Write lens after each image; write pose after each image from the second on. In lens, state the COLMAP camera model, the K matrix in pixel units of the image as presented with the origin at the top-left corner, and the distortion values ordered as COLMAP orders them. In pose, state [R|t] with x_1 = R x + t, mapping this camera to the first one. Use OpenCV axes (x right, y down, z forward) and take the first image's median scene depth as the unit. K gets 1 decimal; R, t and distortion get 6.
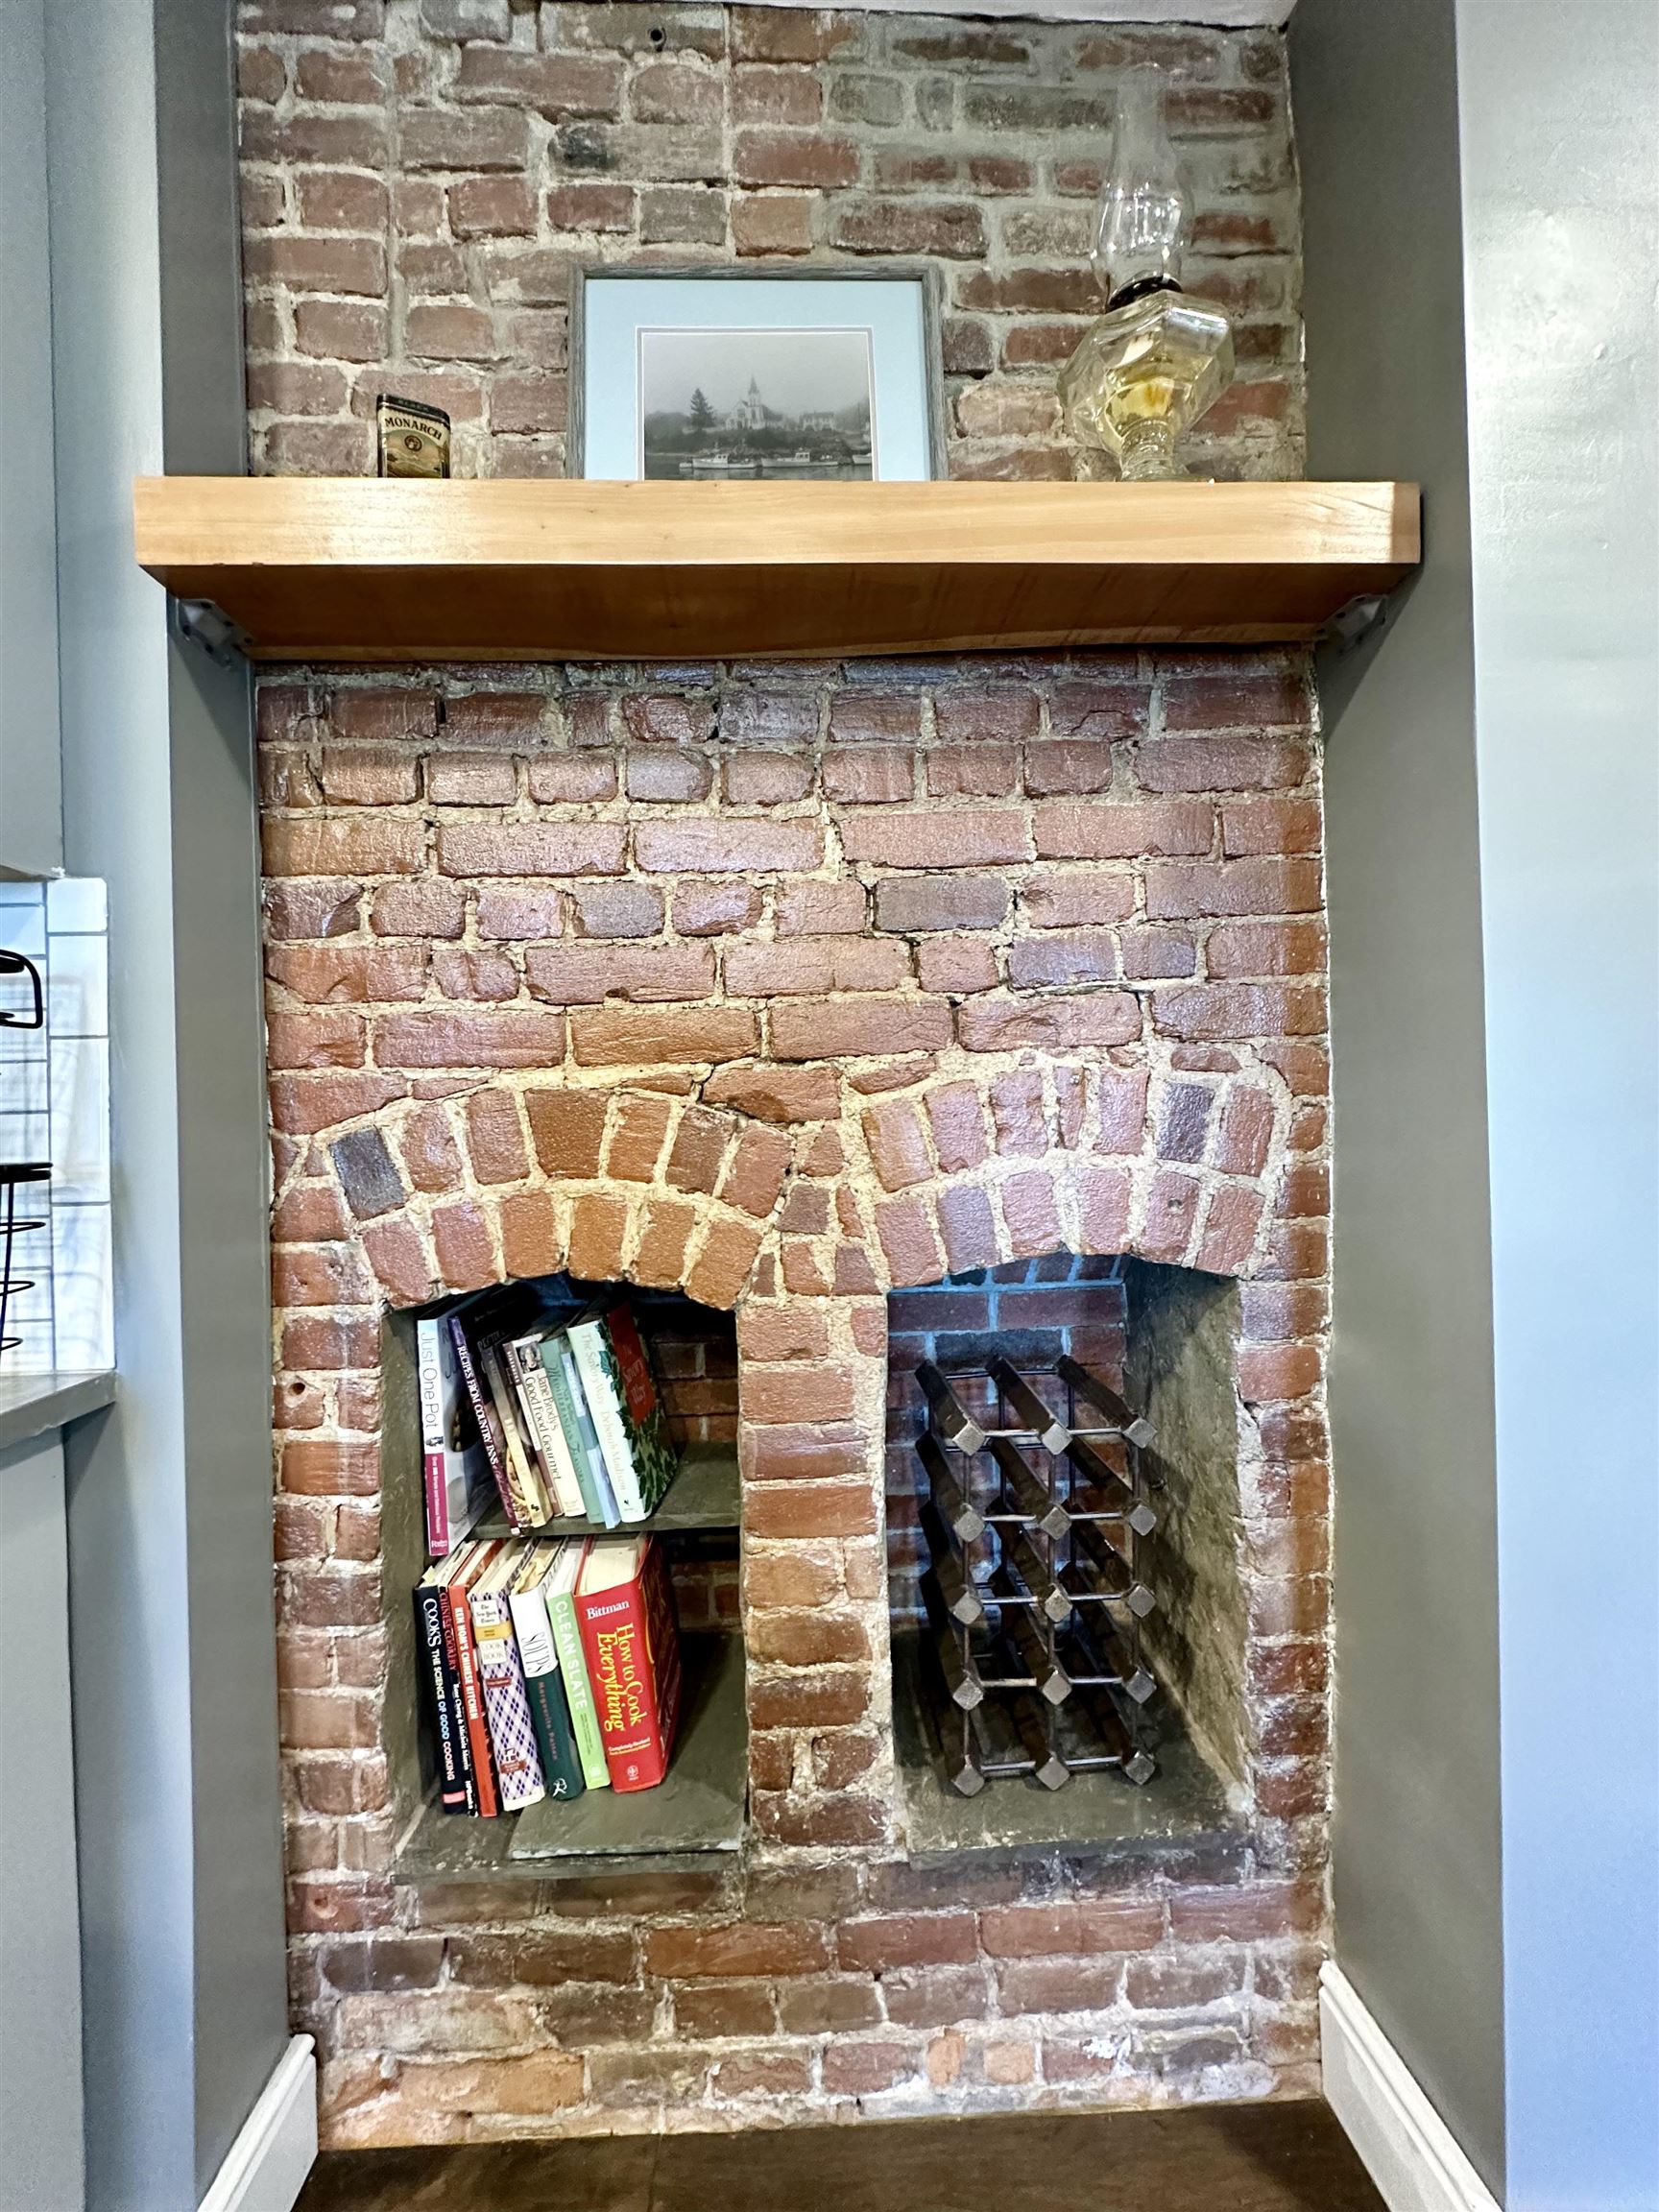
lens RADIAL K [[885.4, 0, 829.5], [0, 885.4, 1106.0], [0, 0, 1]] dist [-0.003478, 0.000747]
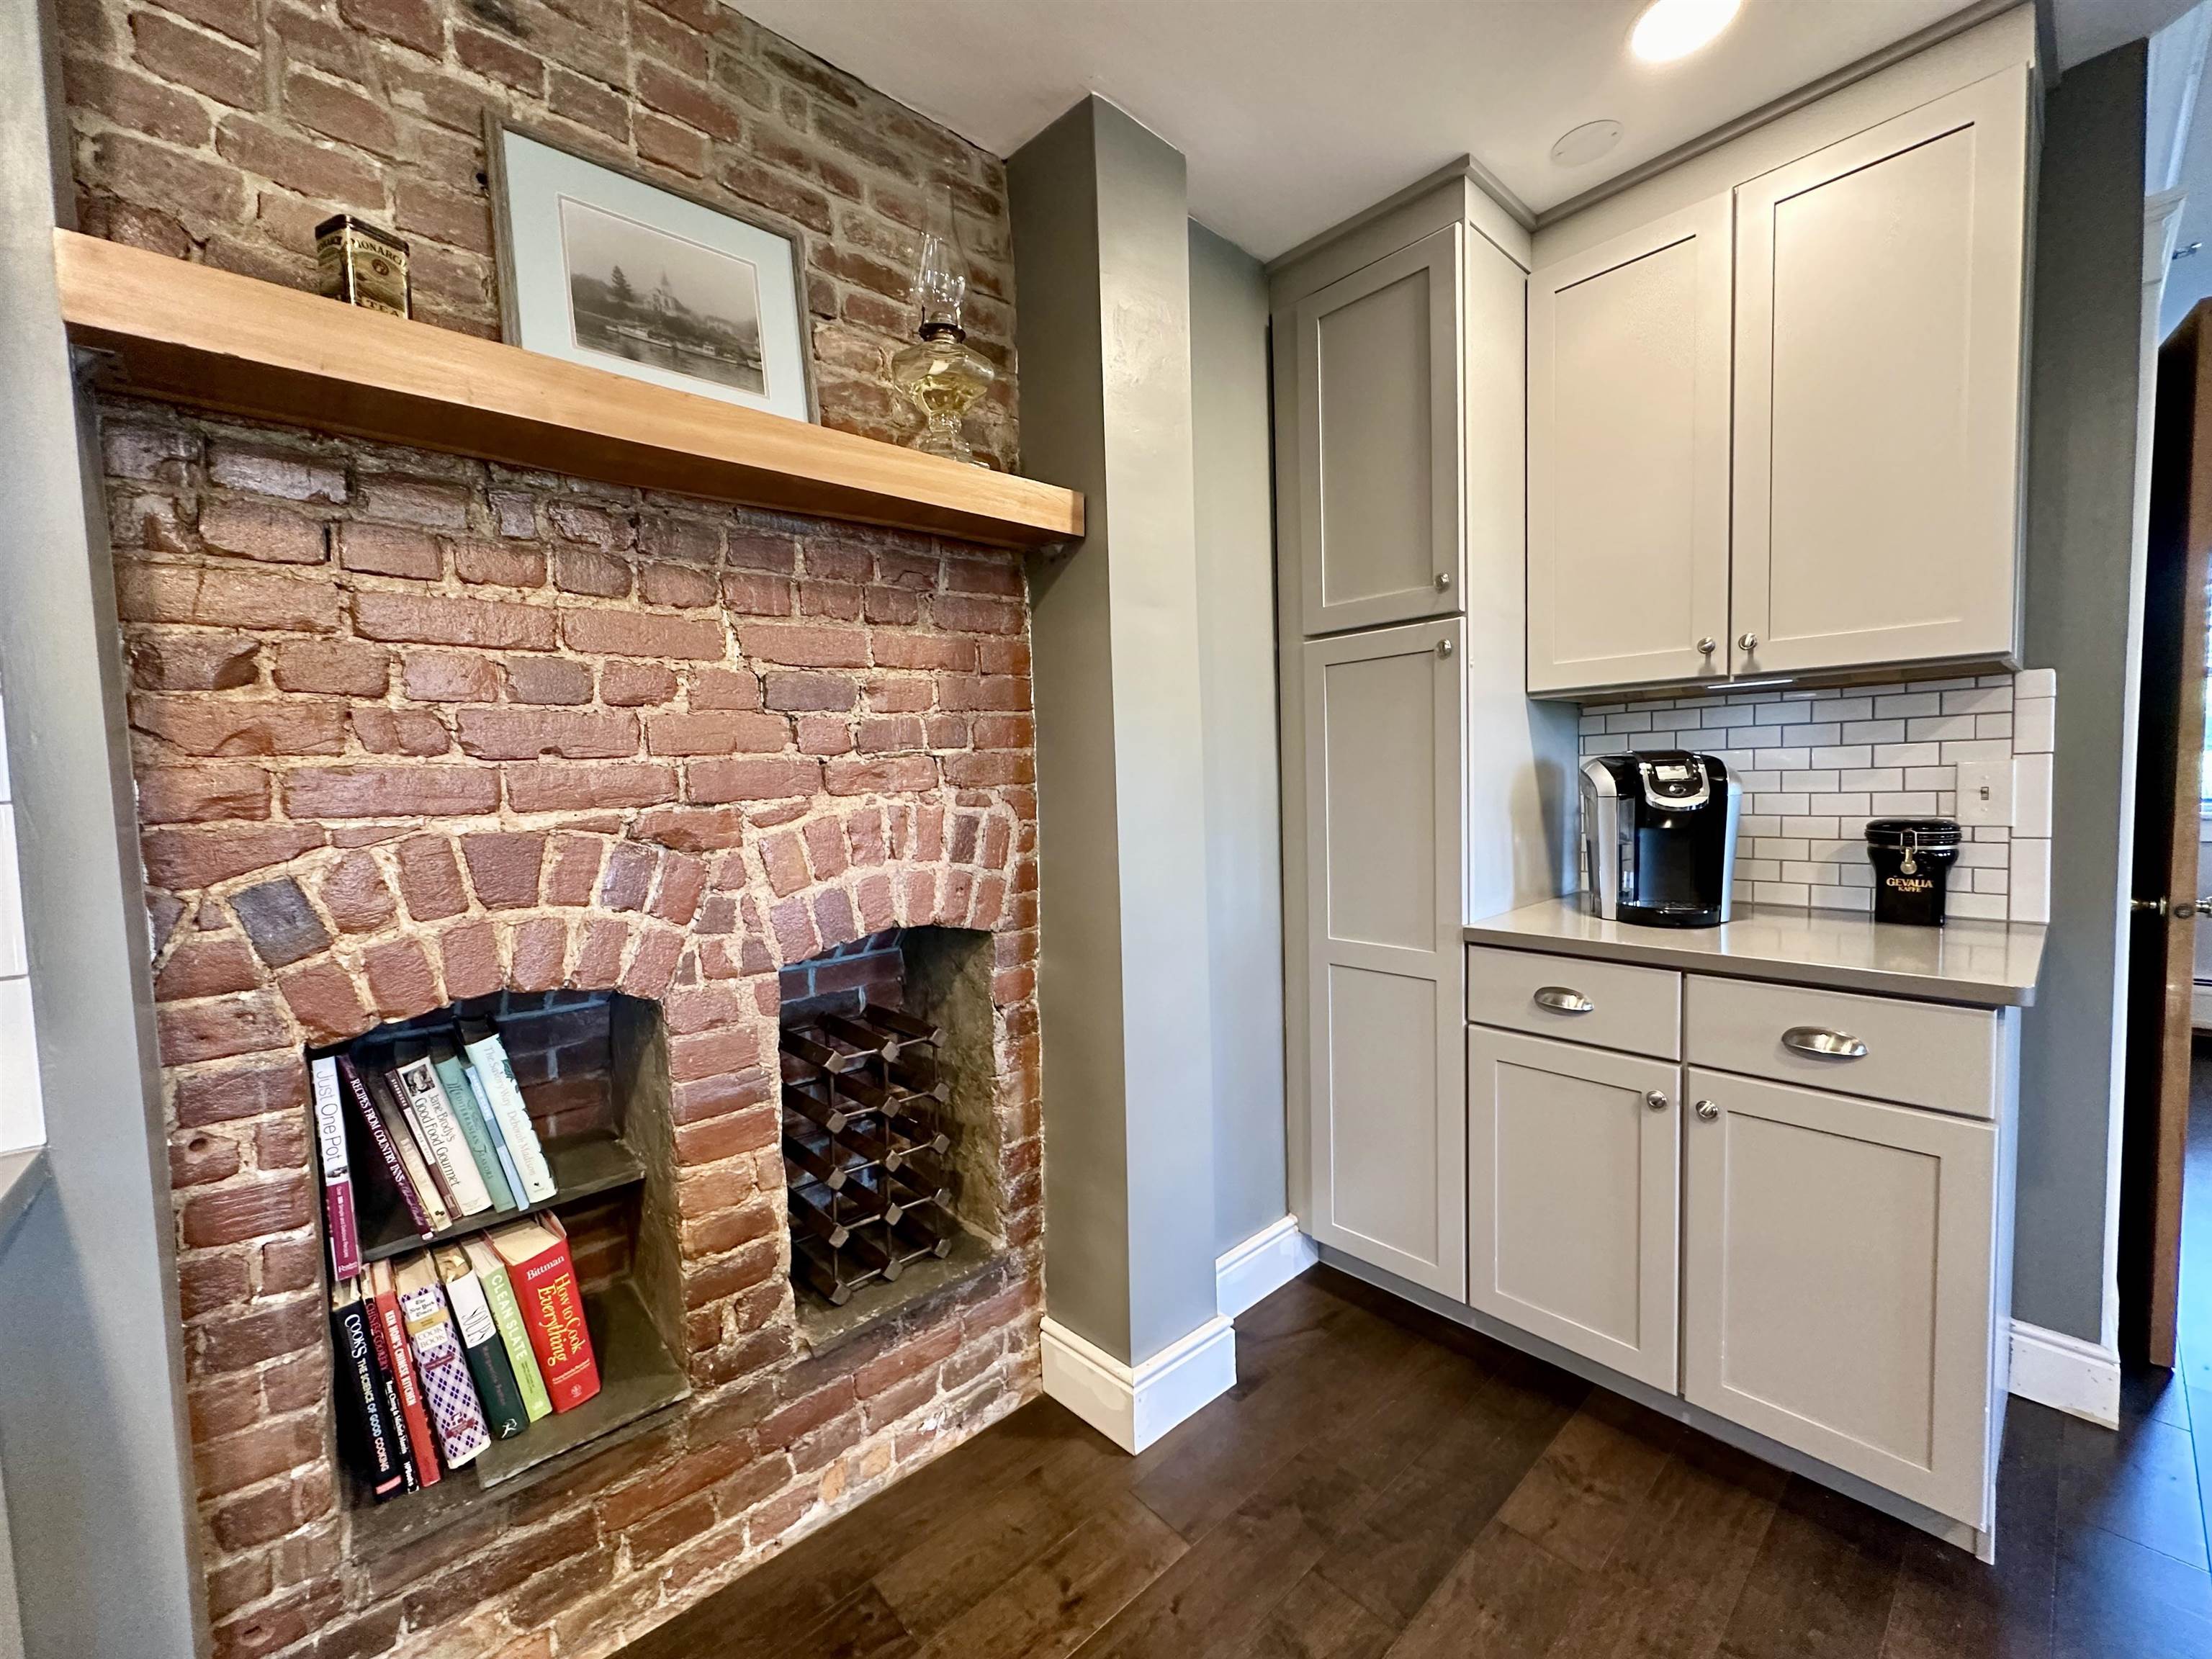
lens RADIAL K [[885.4, 0, 1106.0], [0, 885.4, 829.5], [0, 0, 1]] dist [-0.003478, 0.000747]
pose [[0.766013, -0.035387, 0.641851, -0.432512], [0.012397, 0.999111, 0.040288, -0.059727], [-0.642706, -0.022904, 0.765771, -0.396042]]
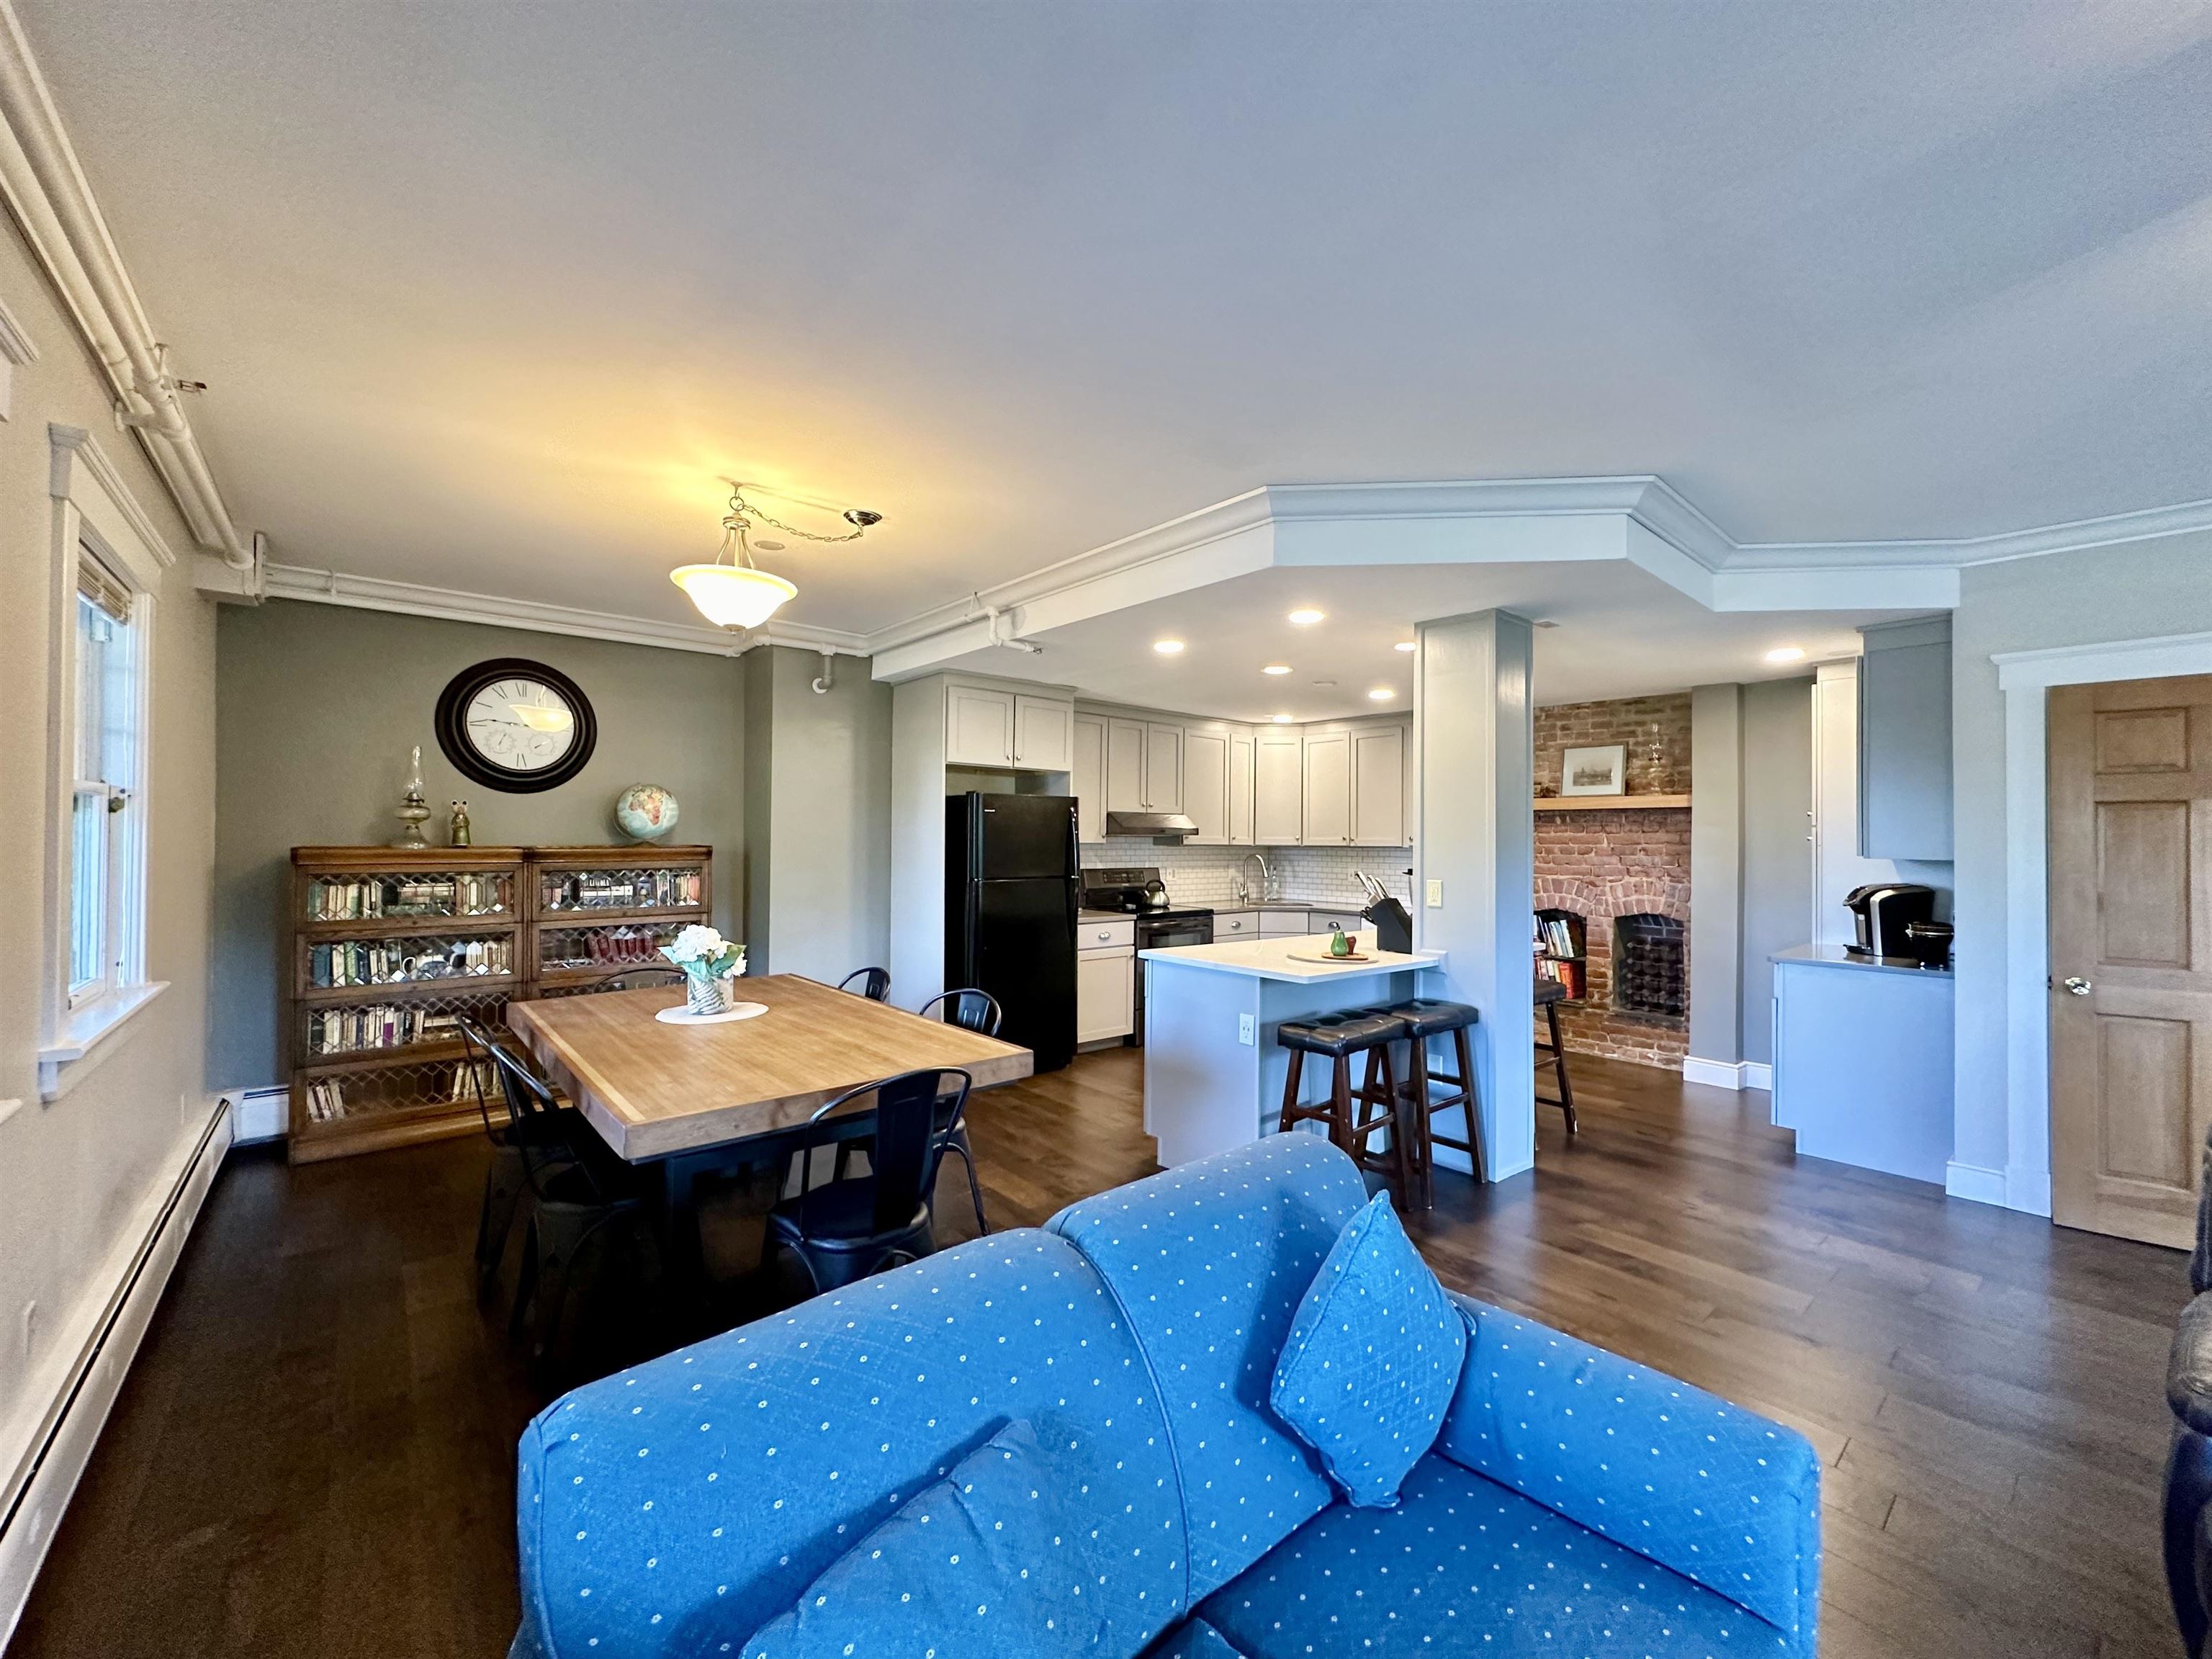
lens RADIAL K [[873.5, 0, 1106.0], [0, 873.5, 829.5], [0, 0, 1]] dist [-0.006052, 0.000038]
pose [[0.618990, 0.022939, -0.785063, 2.497329], [-0.025778, 0.999628, 0.008884, -0.331338], [0.784975, 0.014738, 0.619352, -5.202761]]
